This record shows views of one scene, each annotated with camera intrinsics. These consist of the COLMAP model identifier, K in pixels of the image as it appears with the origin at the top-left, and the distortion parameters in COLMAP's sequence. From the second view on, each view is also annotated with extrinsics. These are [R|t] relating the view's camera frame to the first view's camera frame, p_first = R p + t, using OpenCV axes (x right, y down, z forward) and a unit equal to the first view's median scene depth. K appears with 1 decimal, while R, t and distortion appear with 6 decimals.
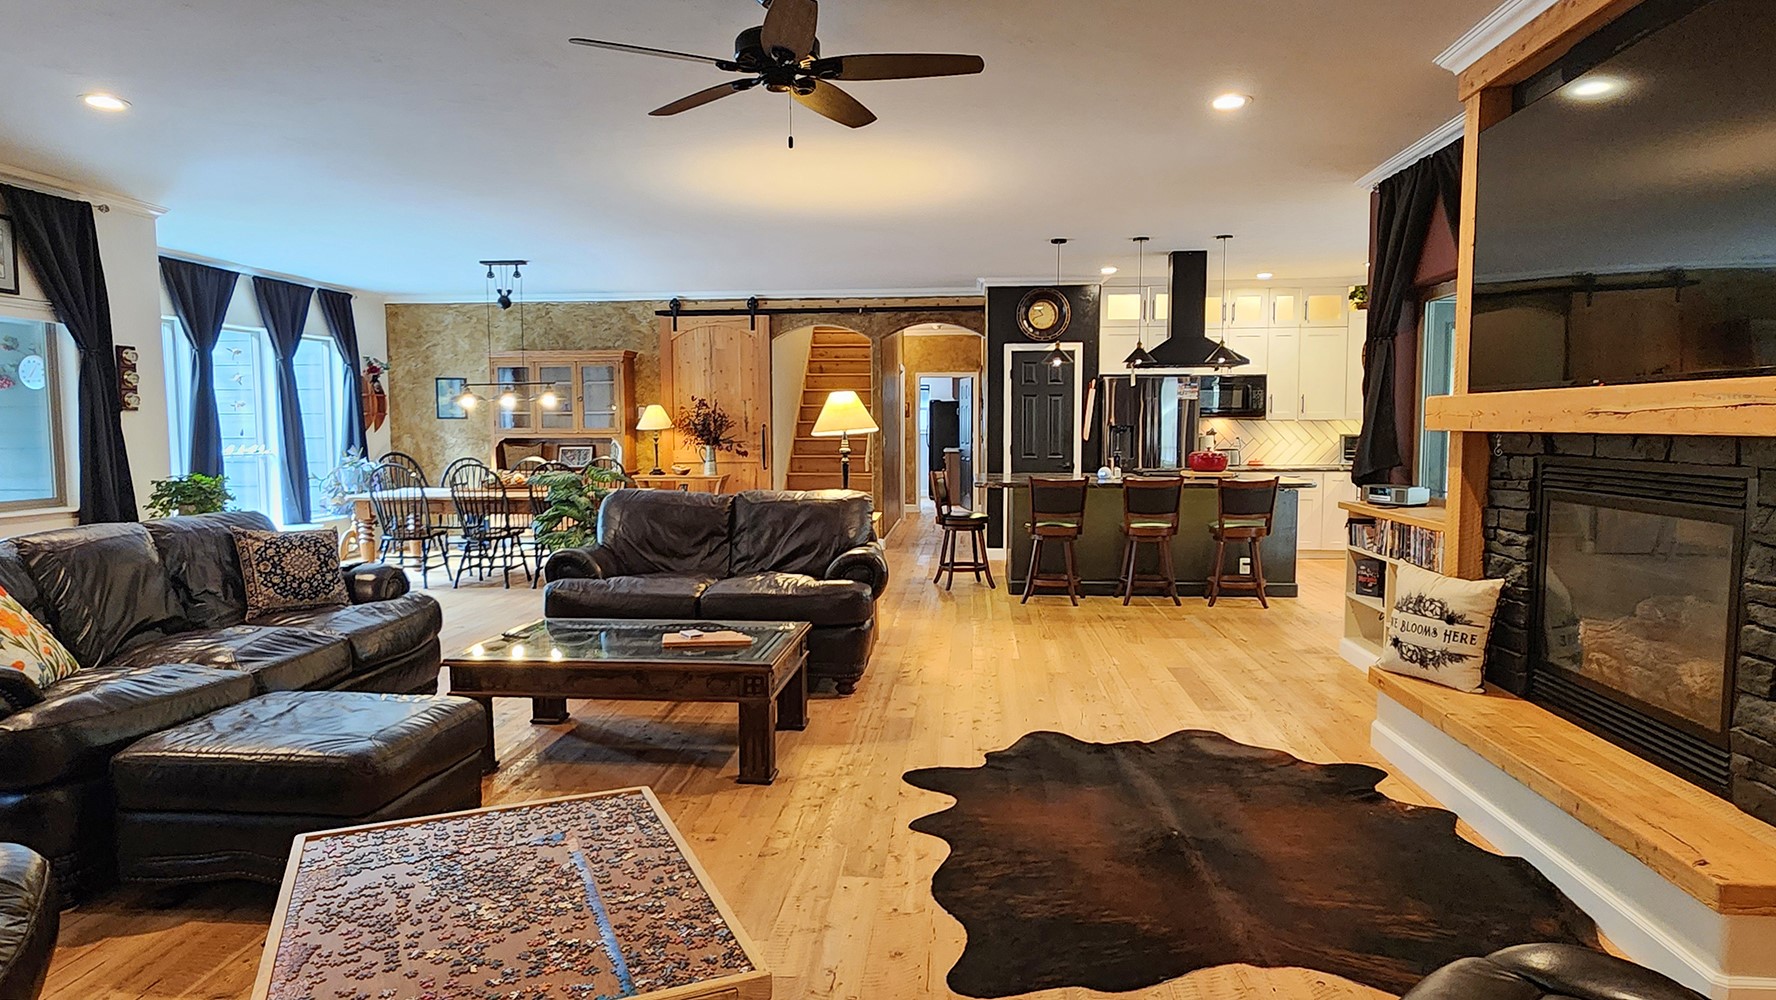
lens RADIAL K [[1053.6, 0, 876.1], [0, 1053.6, 526.3], [0, 0, 1]] dist [0.006103, -0.001006]
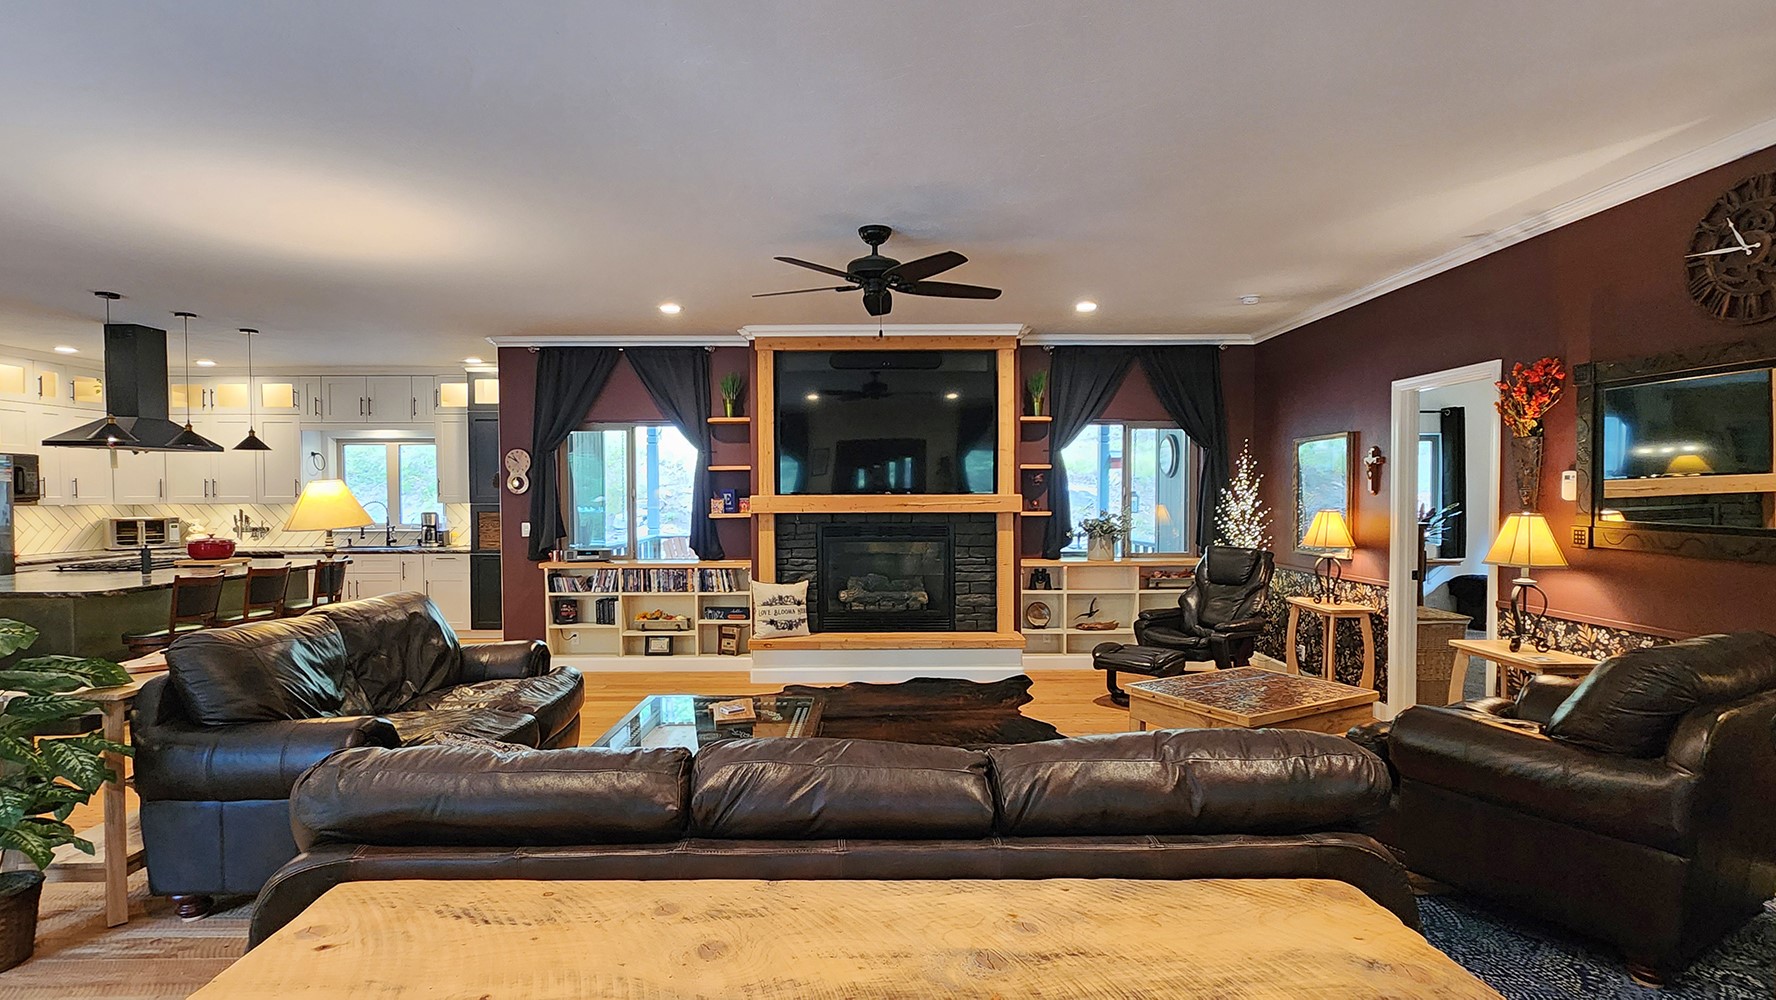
lens RADIAL K [[851.3, 0, 883.6], [0, 851.3, 522.8], [0, 0, 1]] dist [-0.003563, -0.000309]
pose [[-0.092502, -0.028607, 0.995301, -0.953122], [0.098801, 0.994390, 0.037763, -0.097479], [-0.990799, 0.101830, -0.089157, 0.812553]]
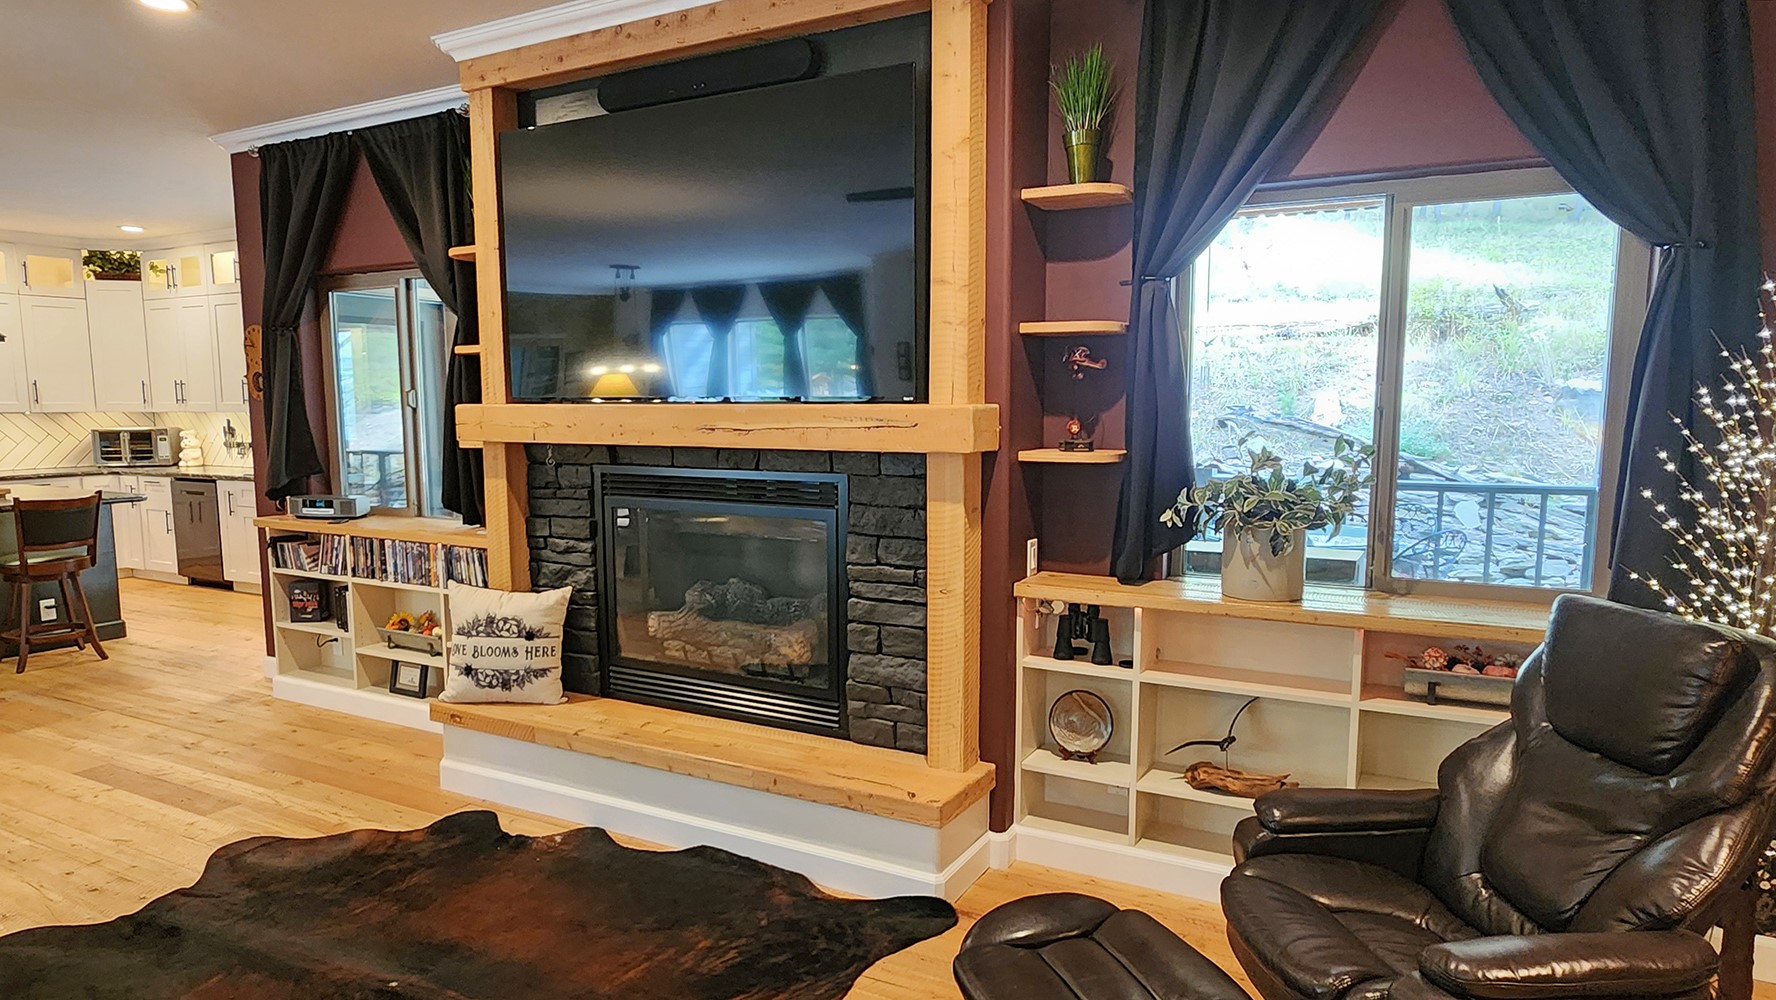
lens RADIAL K [[1053.6, 0, 876.1], [0, 1053.6, 526.3], [0, 0, 1]] dist [0.006103, -0.001006]
pose [[0.397204, -0.099620, 0.912308, -0.173357], [0.084136, 0.993857, 0.071894, -0.046156], [-0.913866, 0.048202, 0.403145, 0.260800]]
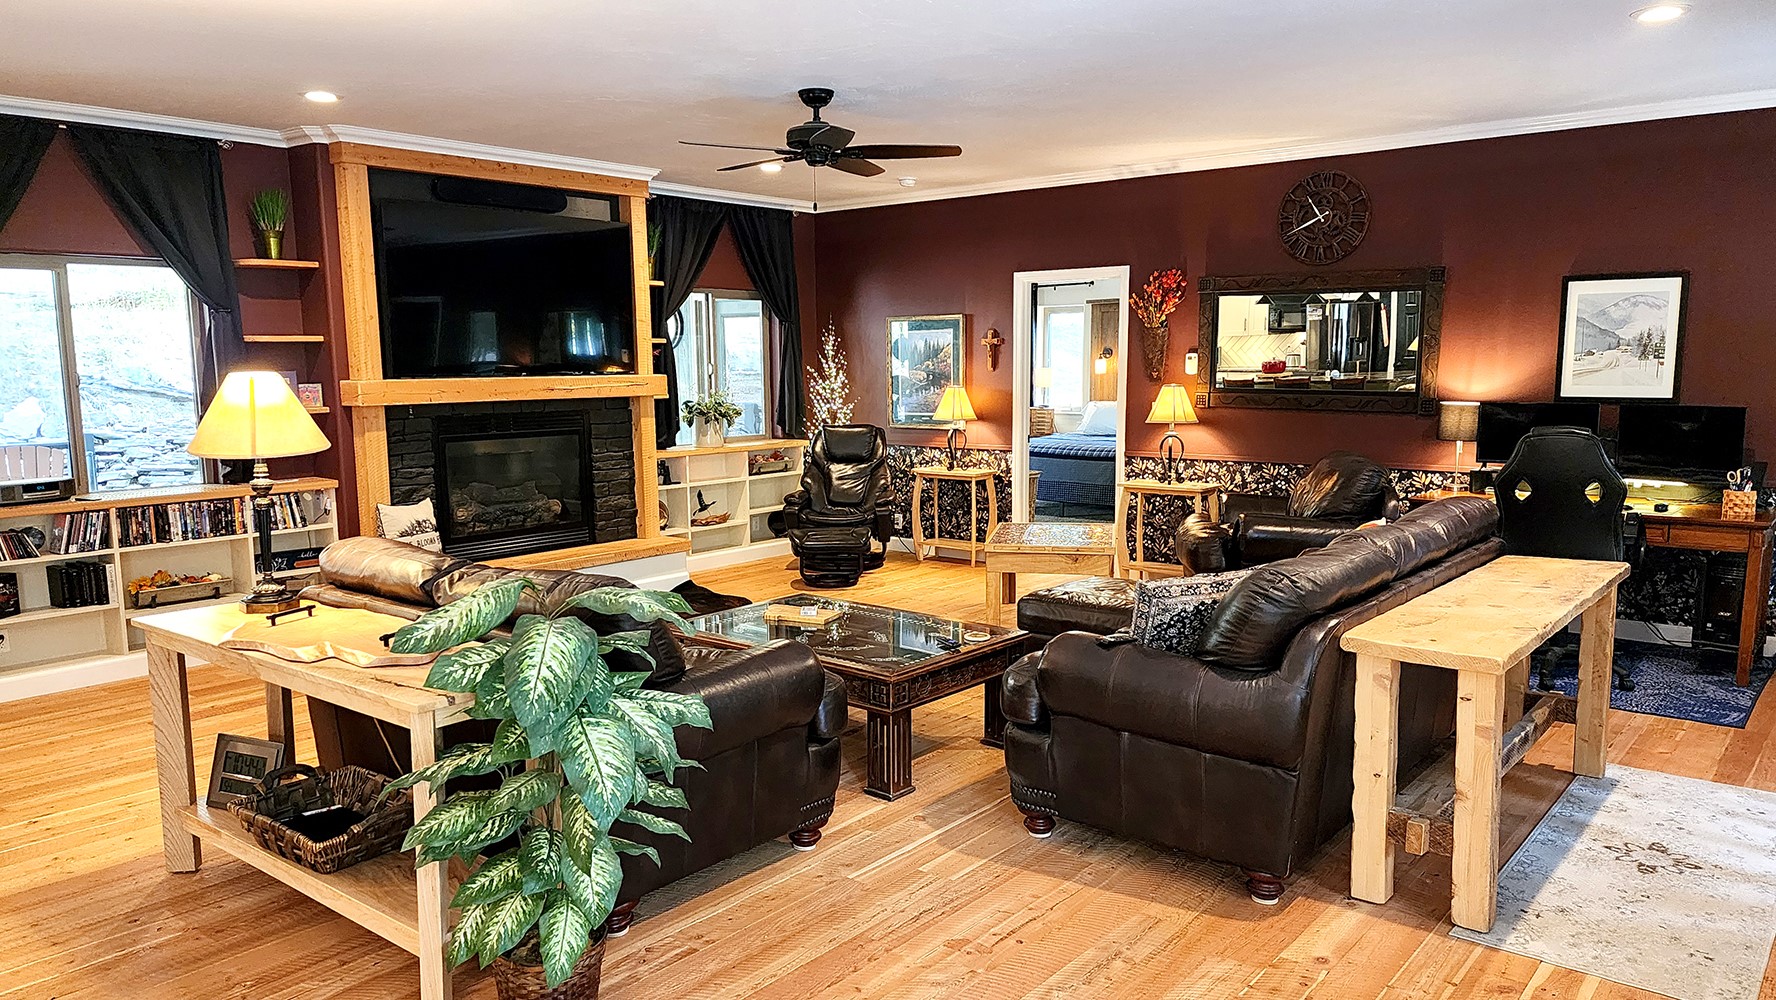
lens RADIAL K [[1196.0, 0, 885.6], [0, 1196.0, 530.9], [0, 0, 1]] dist [-0.006856, -0.003476]
pose [[-0.824229, -0.069373, 0.561992, -0.791728], [0.066054, 0.973913, 0.217097, -0.198977], [-0.562391, 0.216059, -0.798144, 1.678498]]
